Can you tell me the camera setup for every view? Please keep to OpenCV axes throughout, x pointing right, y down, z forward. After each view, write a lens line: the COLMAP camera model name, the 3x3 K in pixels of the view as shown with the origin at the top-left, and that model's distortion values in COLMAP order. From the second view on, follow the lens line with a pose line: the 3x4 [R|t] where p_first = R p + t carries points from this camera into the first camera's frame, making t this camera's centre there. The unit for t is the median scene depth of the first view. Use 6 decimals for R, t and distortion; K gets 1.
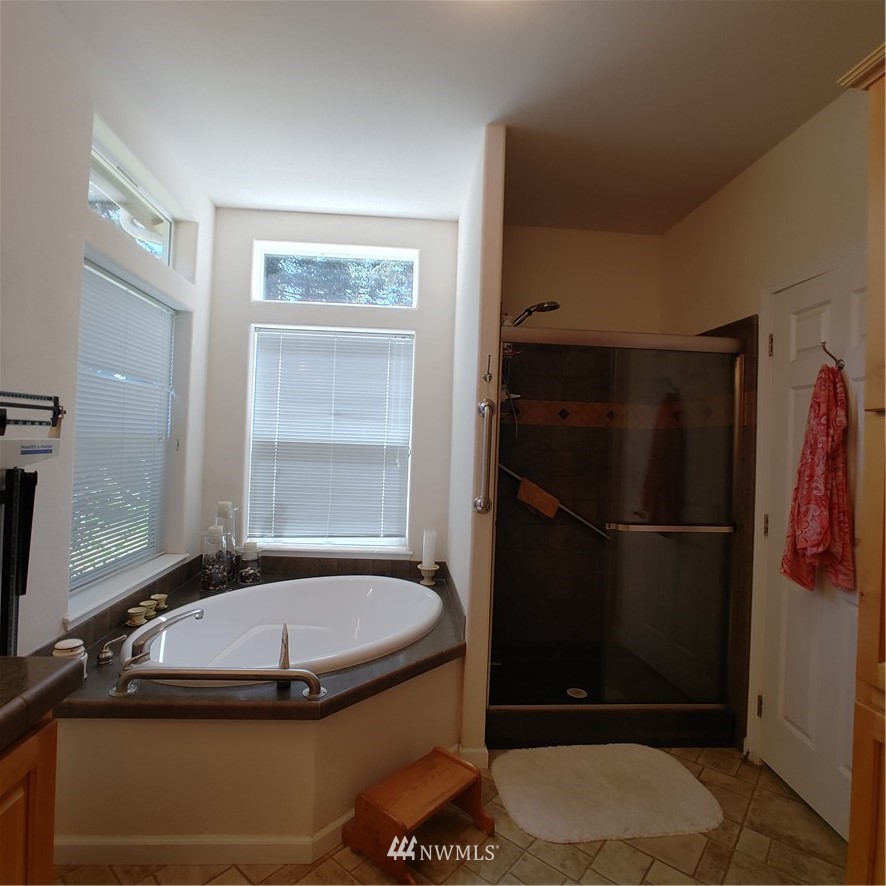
lens RADIAL K [[515.7, 0, 428.7], [0, 515.7, 434.4], [0, 0, 1]] dist [-0.028628, 0.014679]
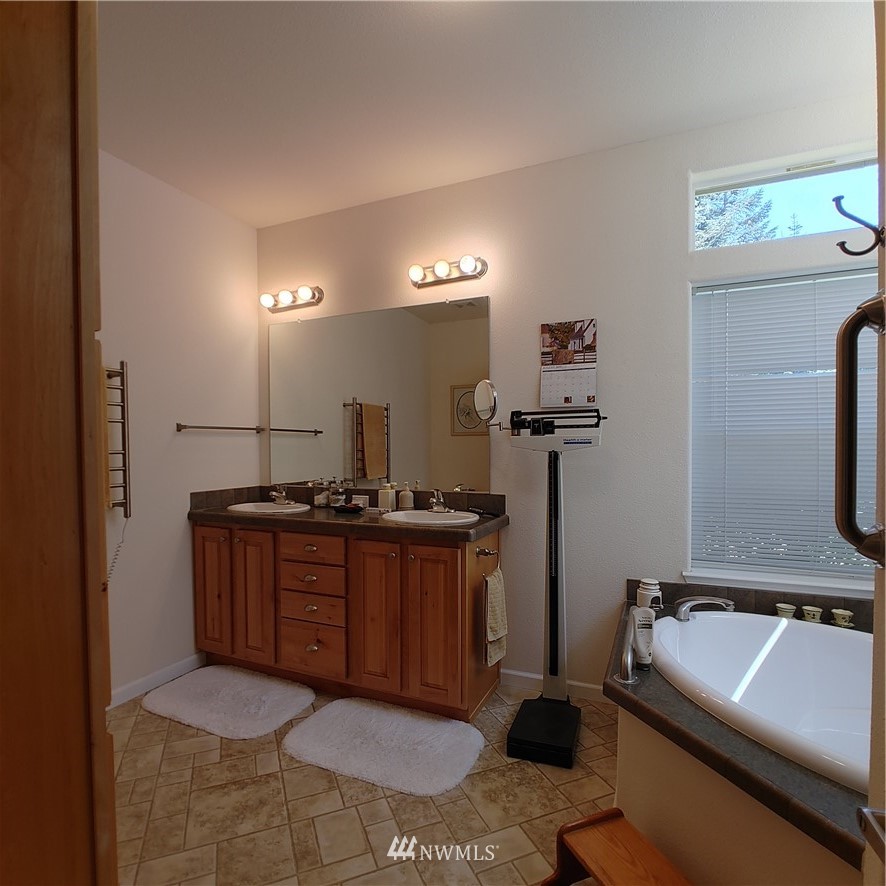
lens RADIAL K [[515.7, 0, 428.7], [0, 515.7, 434.4], [0, 0, 1]] dist [-0.028628, 0.014679]
pose [[-0.468096, -0.037947, -0.882862, 1.082353], [0.009275, 0.998812, -0.047848, 0.089272], [0.883629, -0.030586, -0.467188, 1.346338]]
